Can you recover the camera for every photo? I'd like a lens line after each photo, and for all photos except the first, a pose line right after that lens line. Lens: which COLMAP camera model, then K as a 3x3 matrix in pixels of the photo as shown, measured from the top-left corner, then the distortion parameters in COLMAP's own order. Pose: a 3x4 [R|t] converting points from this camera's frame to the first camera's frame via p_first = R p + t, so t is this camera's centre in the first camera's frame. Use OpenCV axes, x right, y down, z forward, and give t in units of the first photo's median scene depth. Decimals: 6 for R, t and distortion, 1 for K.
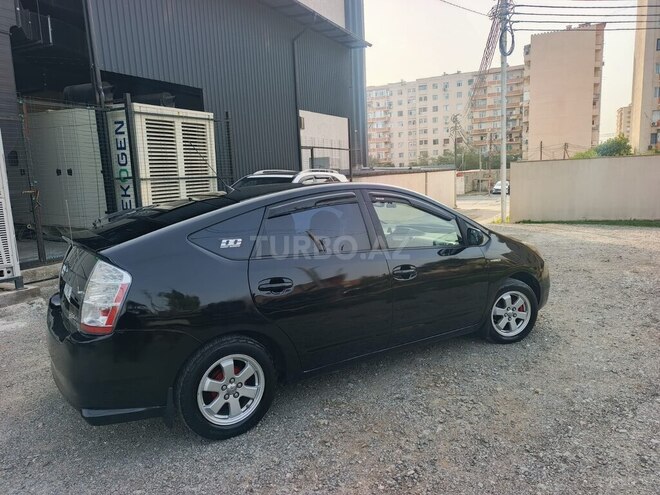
lens RADIAL K [[469.4, 0, 327.0], [0, 469.4, 246.6], [0, 0, 1]] dist [0.023575, -0.017853]
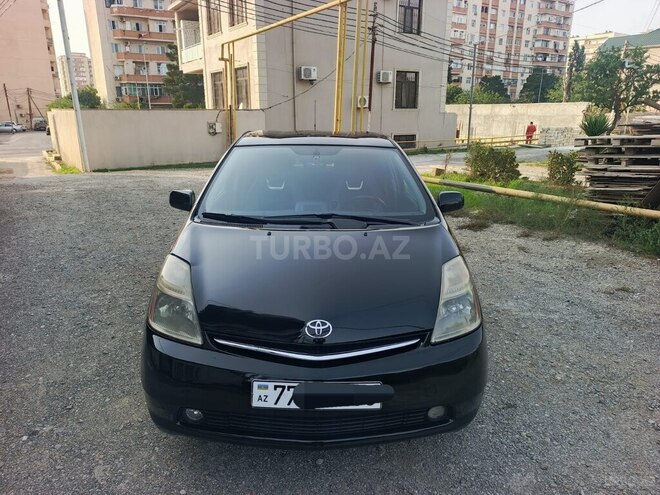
lens RADIAL K [[469.4, 0, 327.8], [0, 469.4, 246.9], [0, 0, 1]] dist [0.023575, -0.017853]
pose [[0.505149, -0.196358, 0.840398, -0.446697], [0.107987, 0.980501, 0.164184, -0.011173], [-0.856250, 0.007815, 0.516503, 0.119553]]
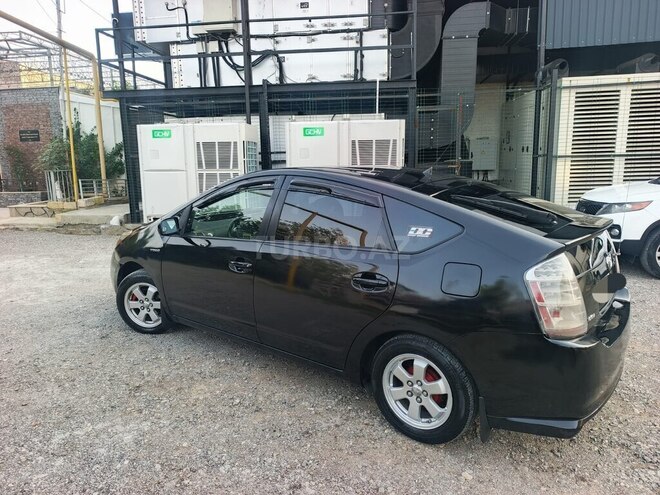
lens RADIAL K [[469.4, 0, 328.1], [0, 469.4, 246.2], [0, 0, 1]] dist [0.023575, -0.017853]
pose [[0.335357, 0.187860, -0.923171, 0.384083], [-0.136986, 0.979226, 0.149504, -0.040535], [0.932078, 0.076324, 0.354125, 0.216390]]
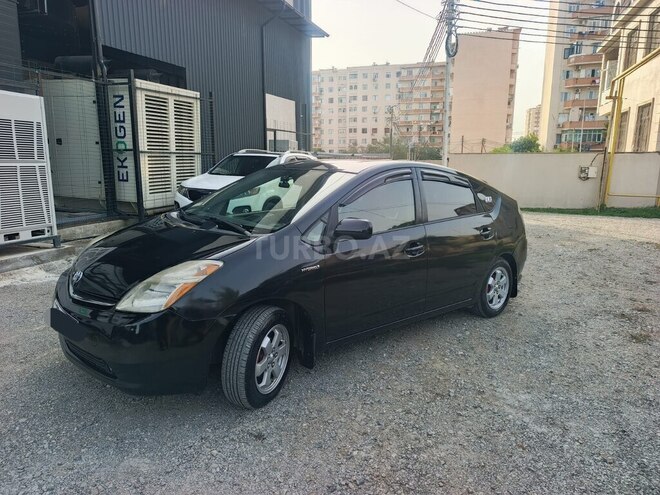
lens RADIAL K [[469.4, 0, 327.8], [0, 469.4, 246.5], [0, 0, 1]] dist [0.023575, -0.017853]
pose [[0.986831, 0.016422, 0.160921, -0.143825], [-0.021391, 0.999345, 0.029198, 0.029642], [-0.160336, -0.032256, 0.986535, -0.119632]]
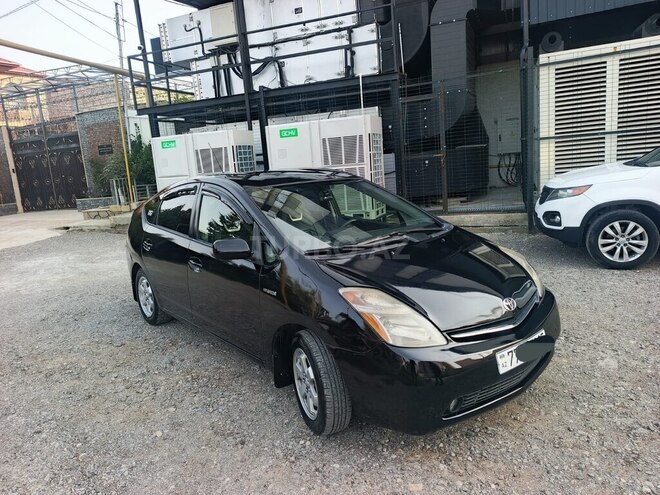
lens RADIAL K [[469.4, 0, 327.7], [0, 469.4, 245.3], [0, 0, 1]] dist [0.023575, -0.017853]
pose [[0.109851, 0.204355, -0.972714, 0.501761], [-0.071303, 0.977735, 0.197357, -0.089848], [0.991387, 0.047677, 0.121976, 0.475447]]
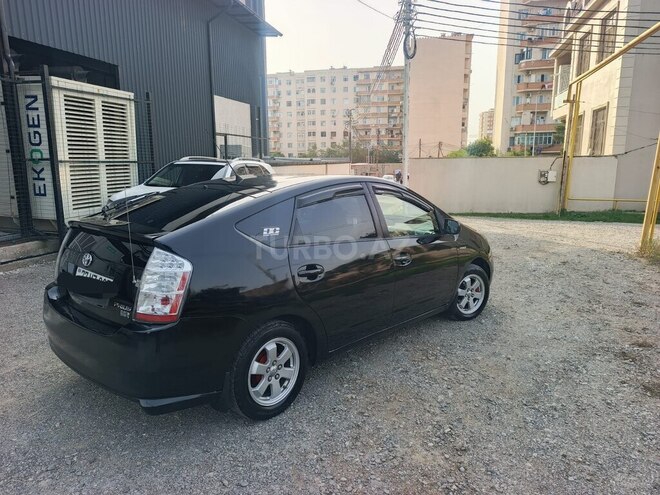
lens RADIAL K [[469.4, 0, 328.6], [0, 469.4, 246.6], [0, 0, 1]] dist [0.023575, -0.017853]
pose [[0.970237, -0.004522, 0.242114, -0.111042], [-0.000797, 0.999761, 0.021868, 0.000968], [-0.242155, -0.021410, 0.970001, -0.012179]]
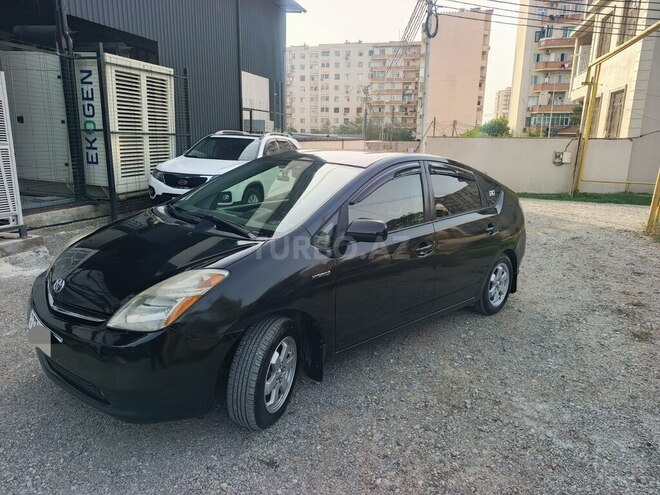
lens RADIAL K [[469.4, 0, 328.2], [0, 469.4, 247.3], [0, 0, 1]] dist [0.023575, -0.017853]
pose [[0.974696, 0.010073, 0.223307, -0.166819], [-0.026649, 0.997096, 0.071342, 0.014943], [-0.221940, -0.075487, 0.972134, -0.083613]]
